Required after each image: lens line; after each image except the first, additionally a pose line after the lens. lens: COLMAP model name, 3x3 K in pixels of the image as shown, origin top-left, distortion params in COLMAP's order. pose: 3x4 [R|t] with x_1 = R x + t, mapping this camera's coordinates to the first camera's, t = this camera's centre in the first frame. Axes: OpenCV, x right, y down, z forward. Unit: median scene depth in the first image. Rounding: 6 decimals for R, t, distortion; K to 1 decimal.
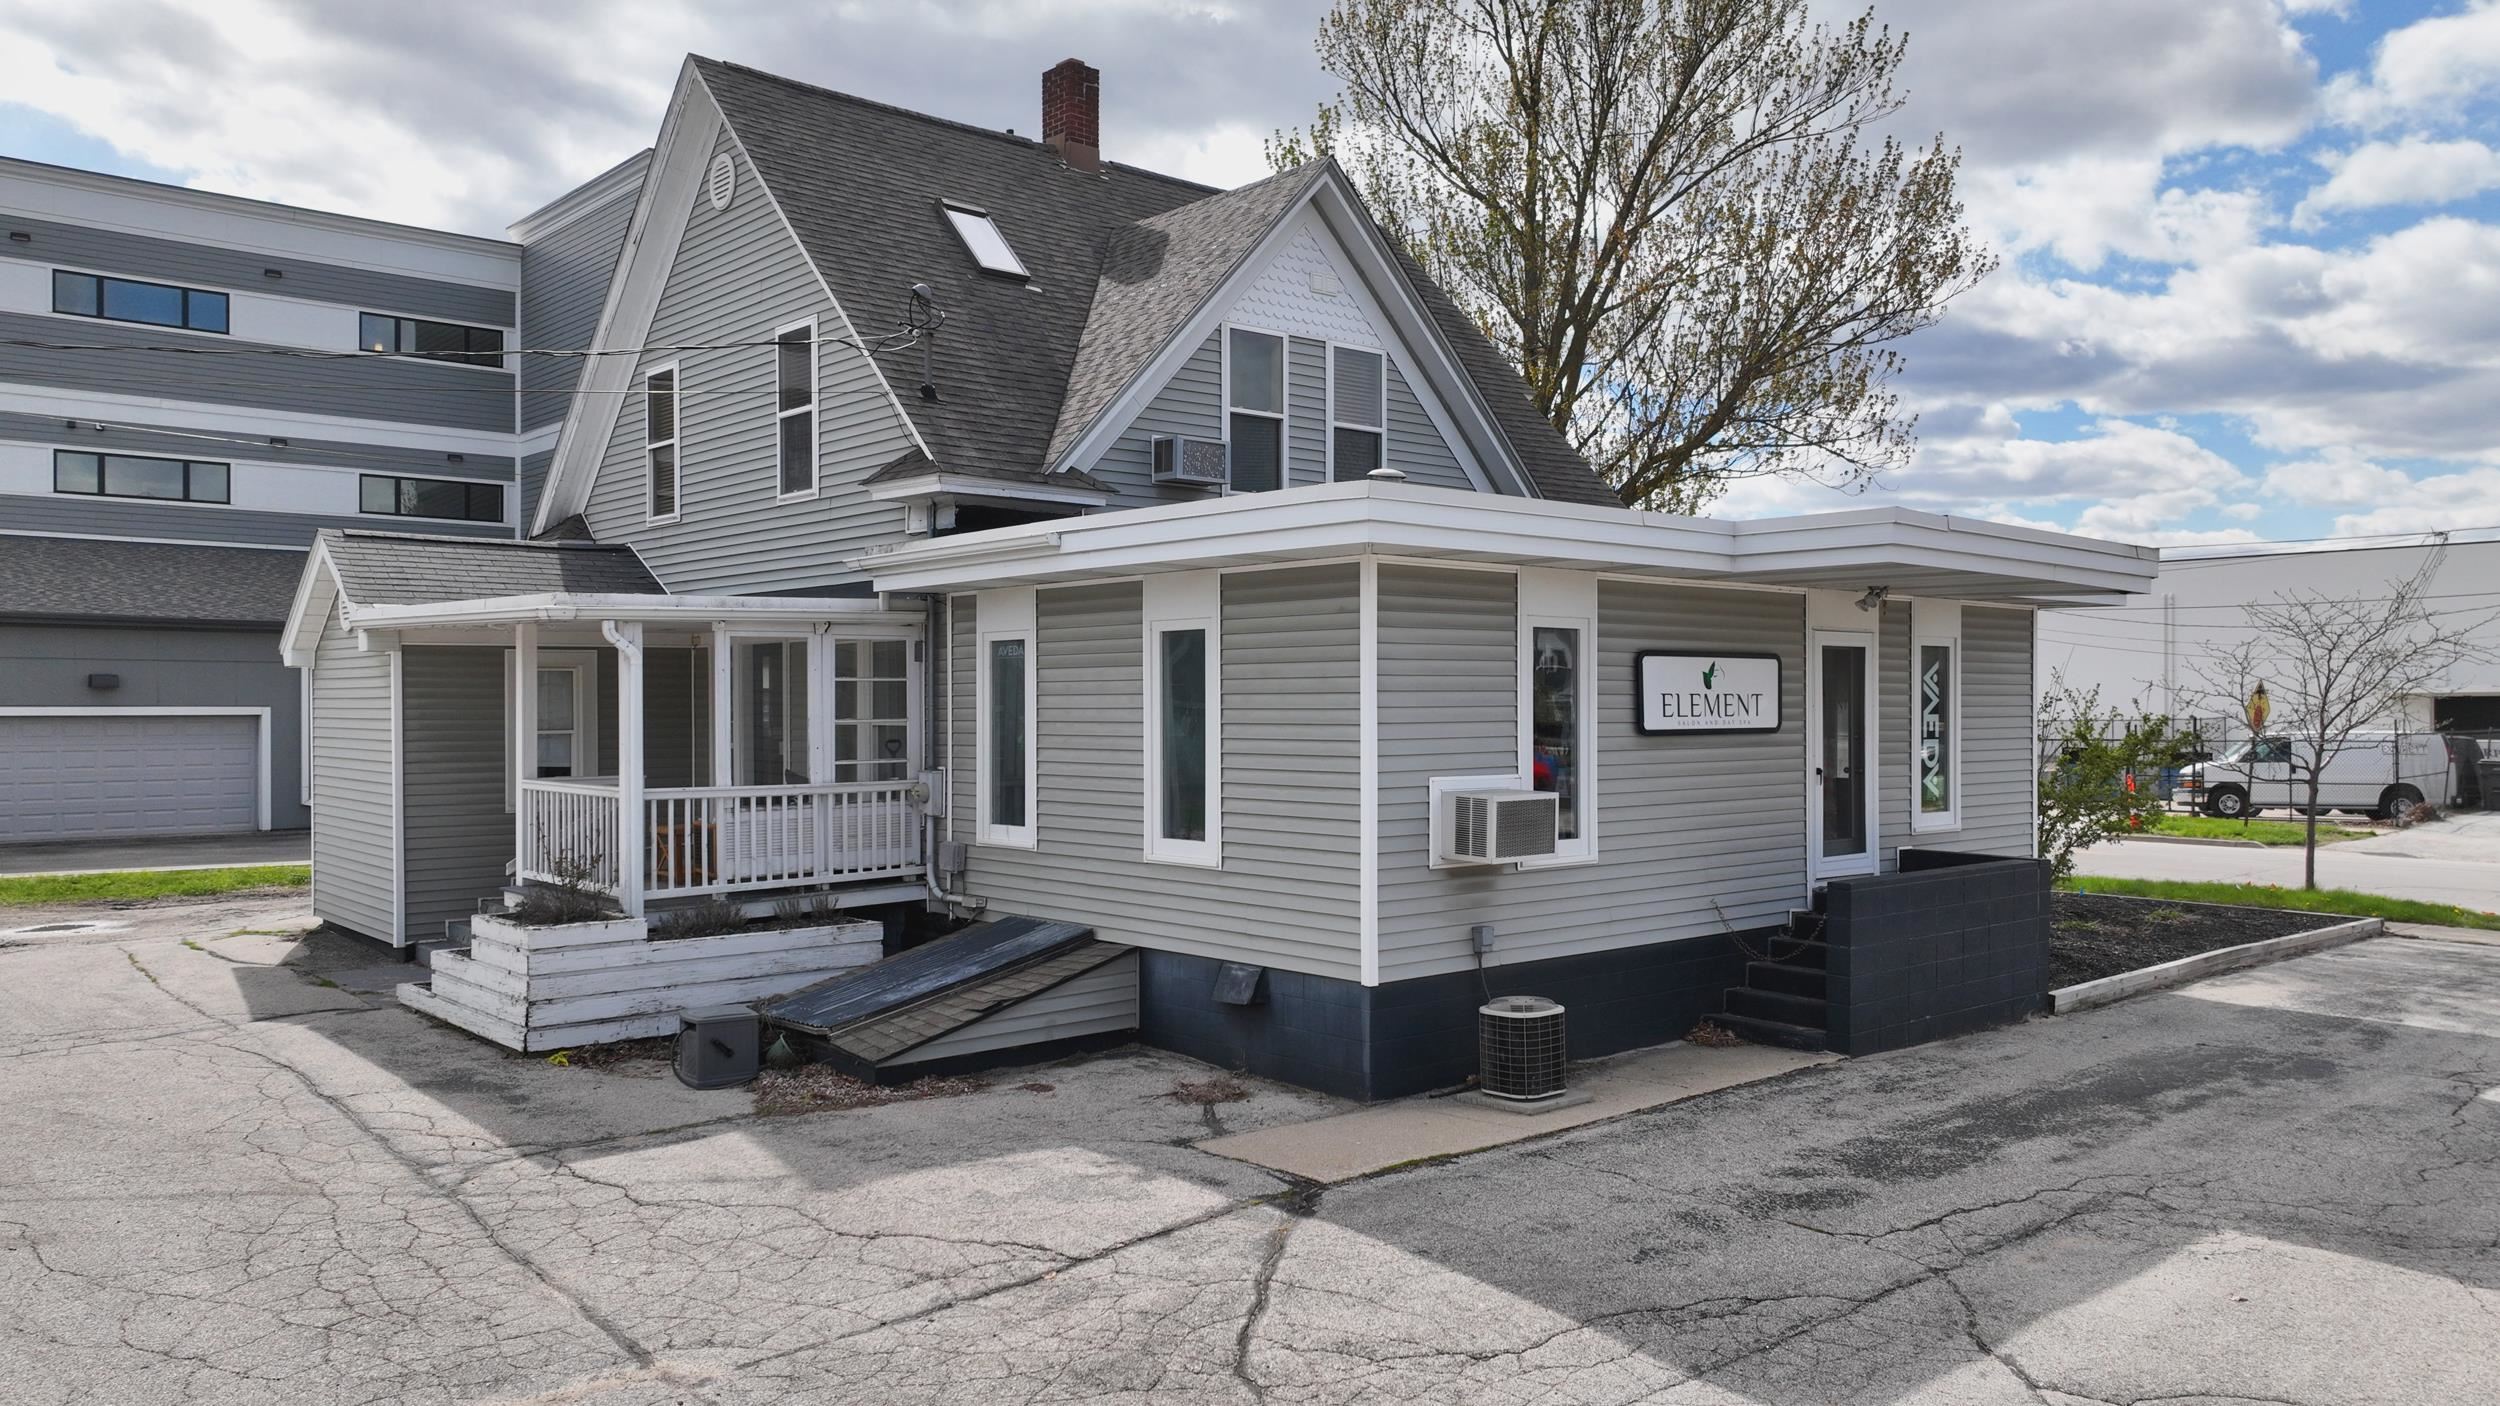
lens RADIAL K [[1793.5, 0, 1267.3], [0, 1793.5, 691.0], [0, 0, 1]] dist [0.008462, -0.003100]
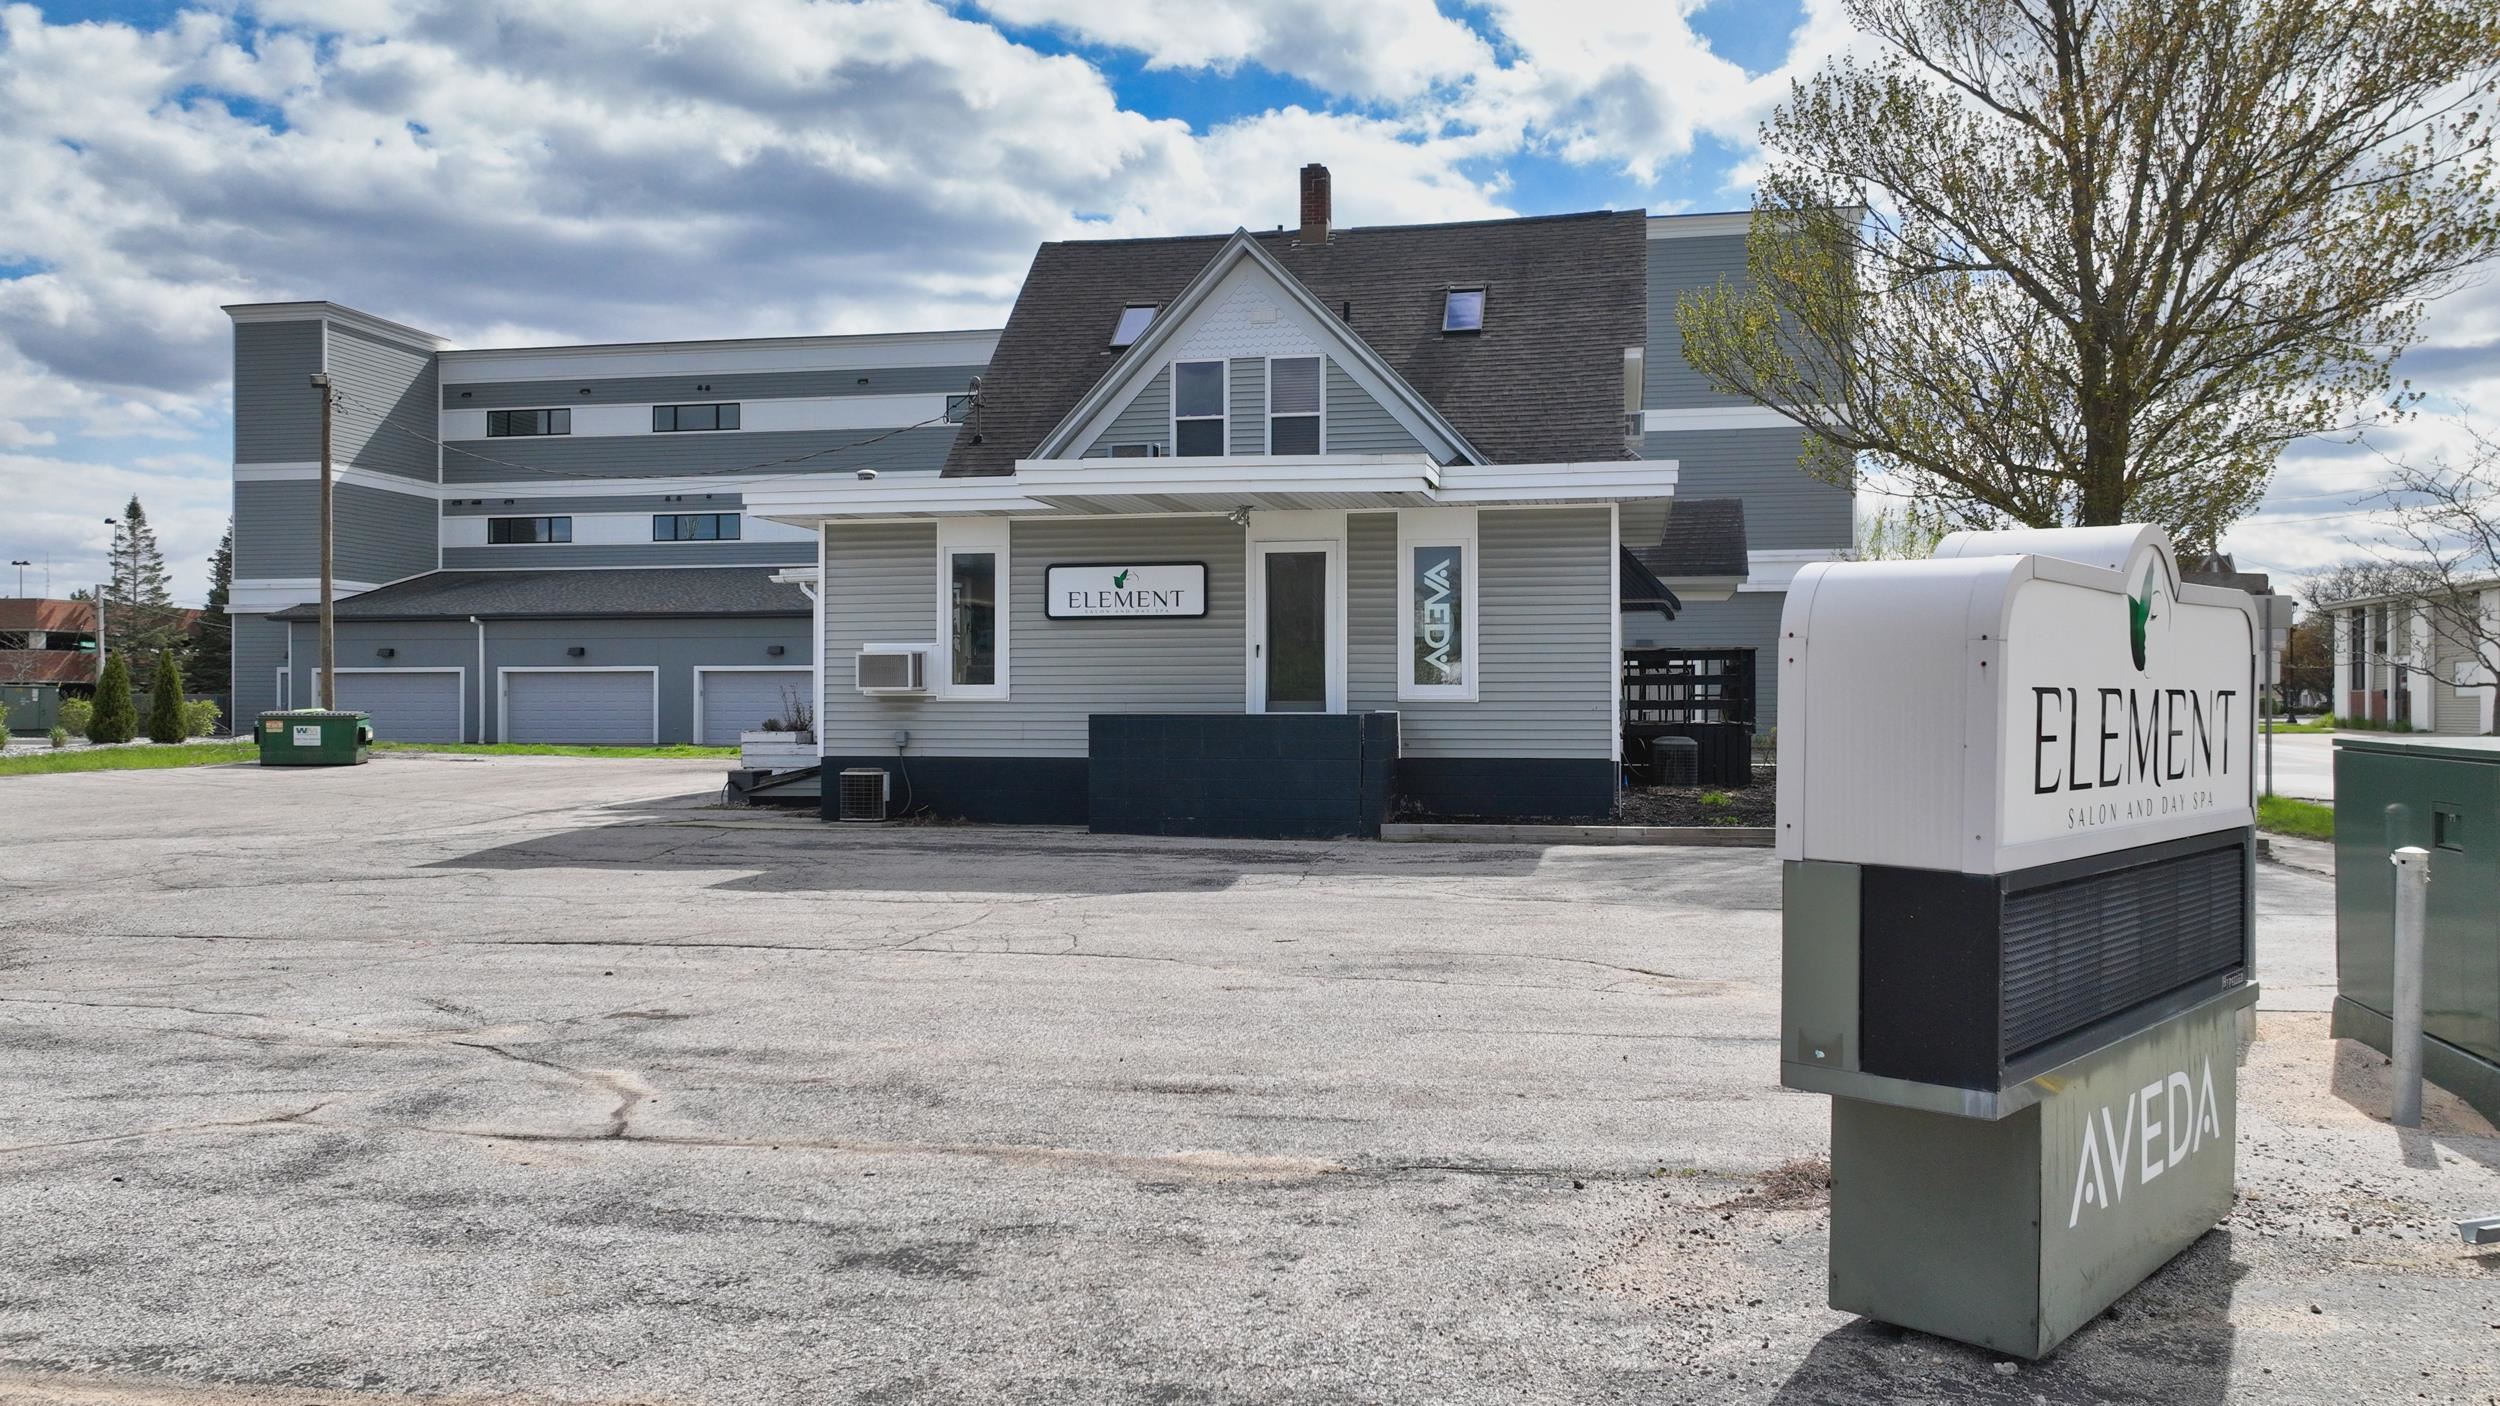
lens RADIAL K [[1793.5, 0, 1267.3], [0, 1793.5, 691.0], [0, 0, 1]] dist [0.008462, -0.003100]
pose [[0.602004, -0.006524, -0.798467, 1.514582], [0.006495, 0.999974, -0.003273, 0.089828], [0.798467, -0.003216, 0.602030, 0.222806]]
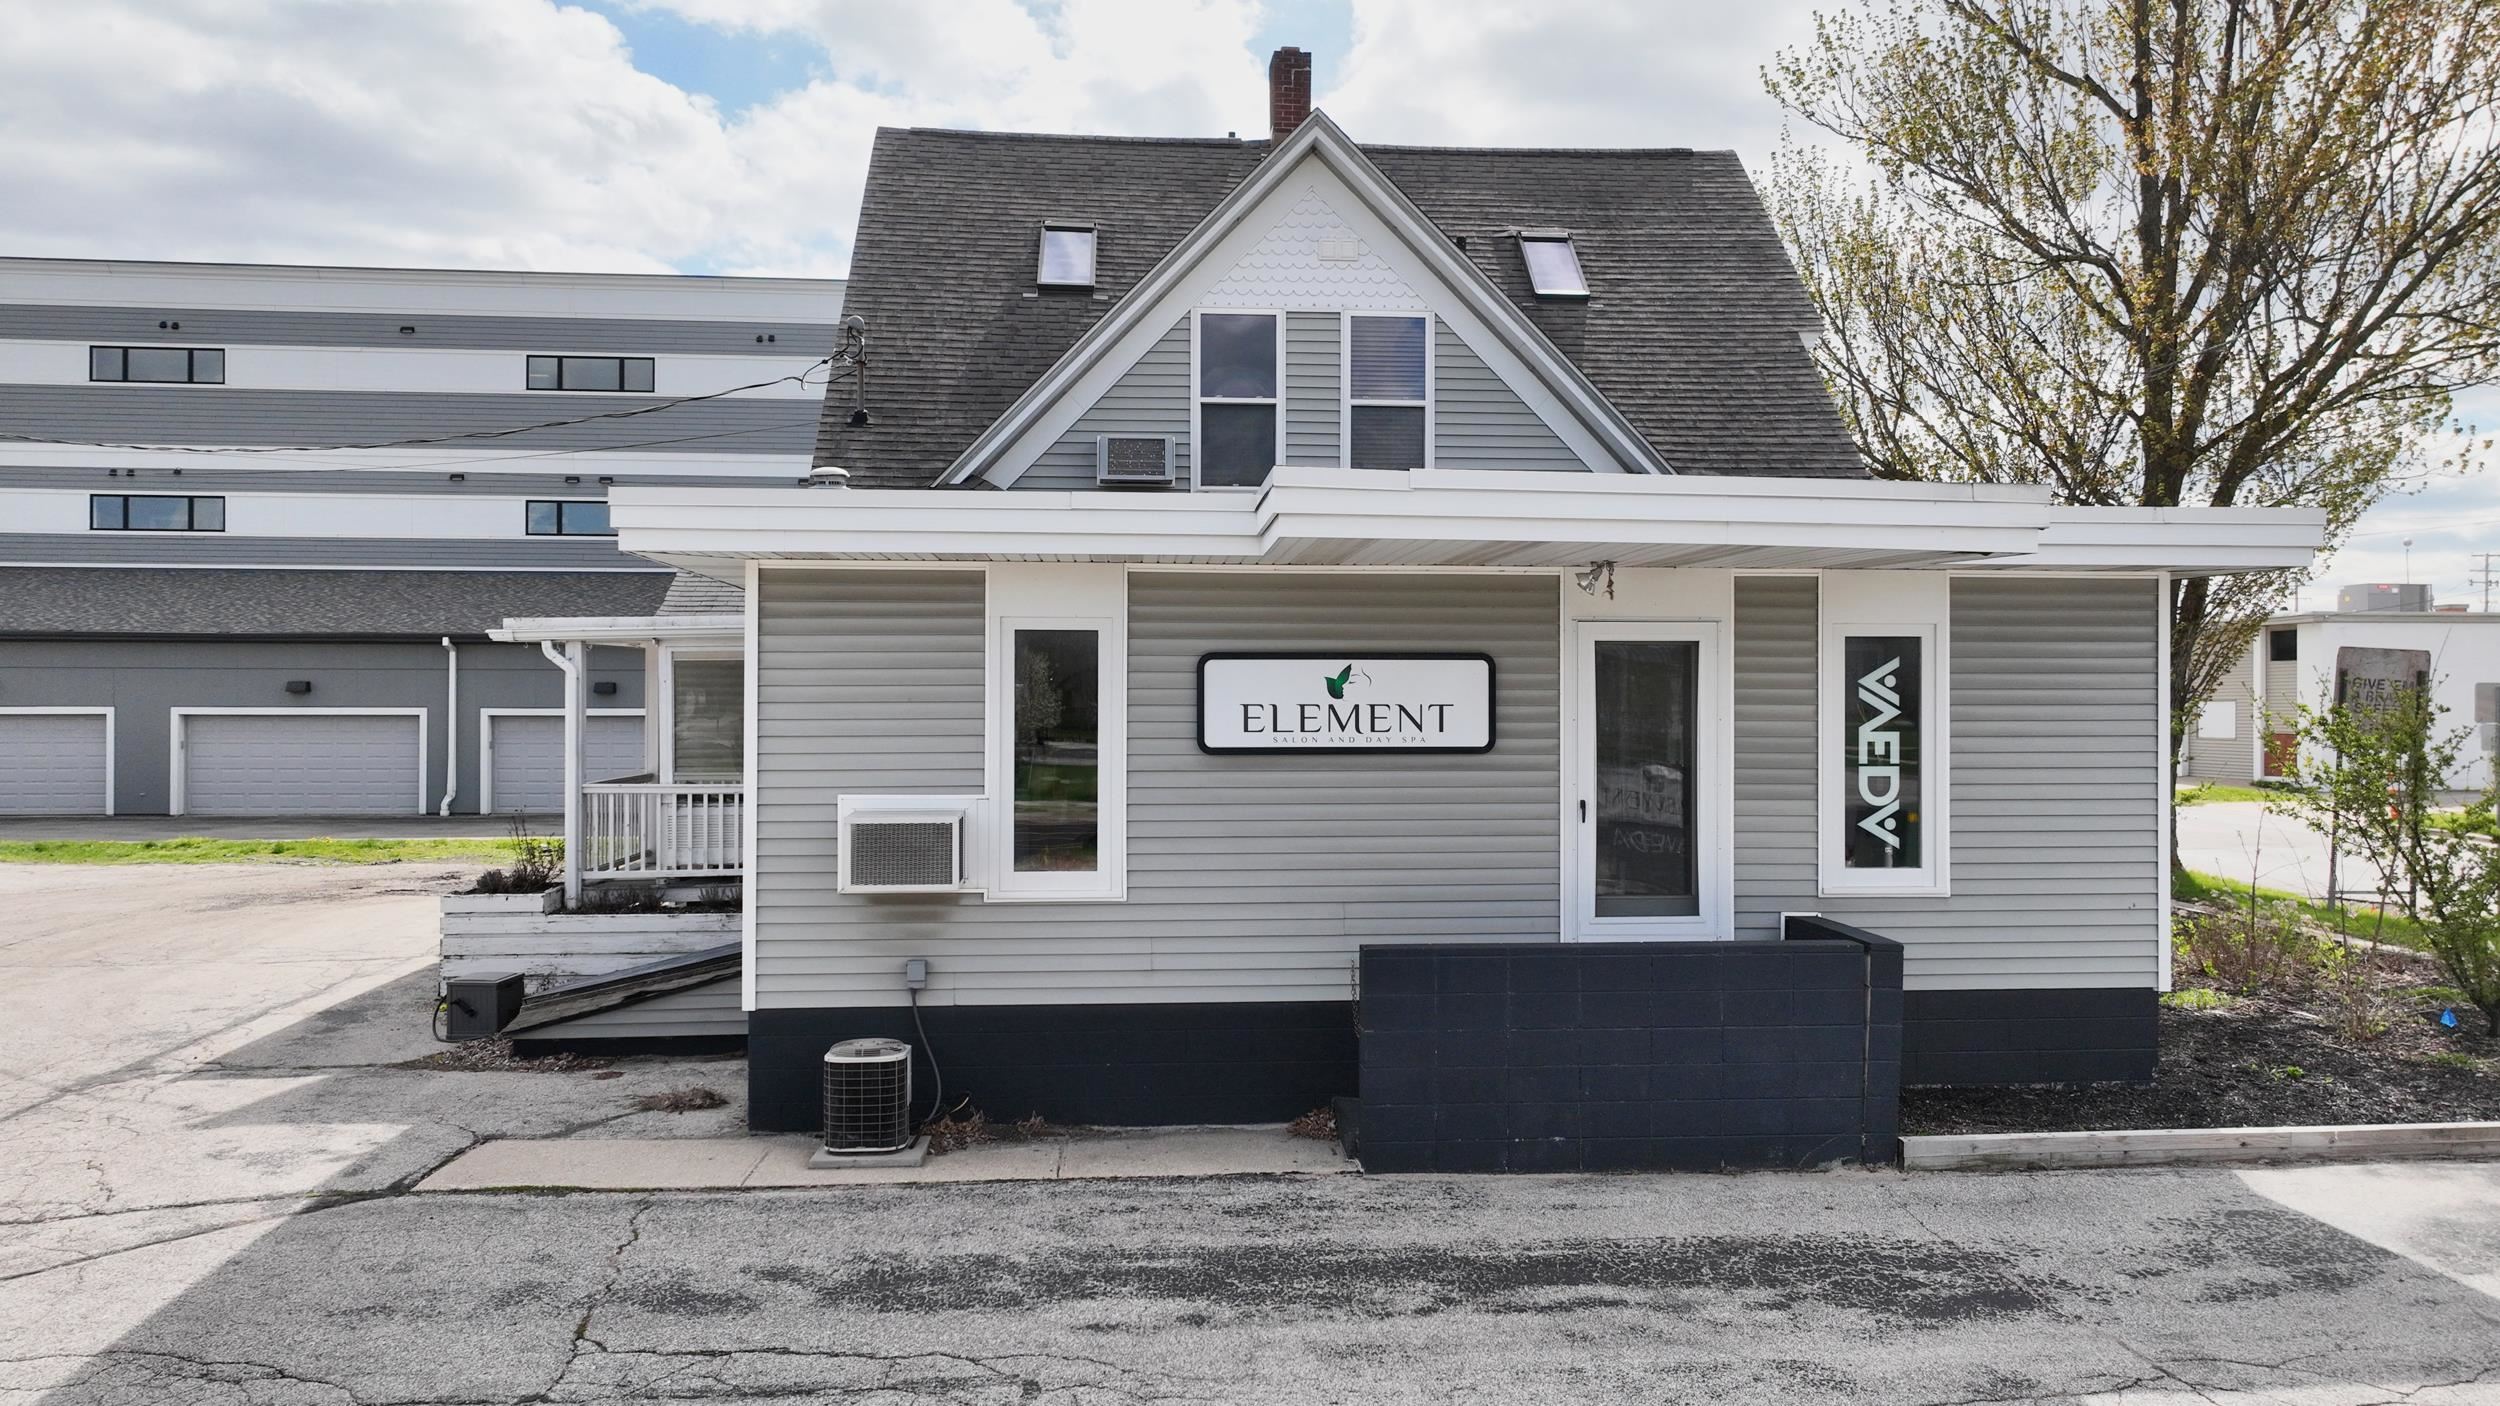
lens RADIAL K [[1793.5, 0, 1267.3], [0, 1793.5, 691.0], [0, 0, 1]] dist [0.008462, -0.003100]
pose [[0.802579, -0.002747, -0.596540, 0.722774], [0.002887, 0.999996, -0.000722, -0.004092], [0.596539, -0.001143, 0.802583, 0.334191]]
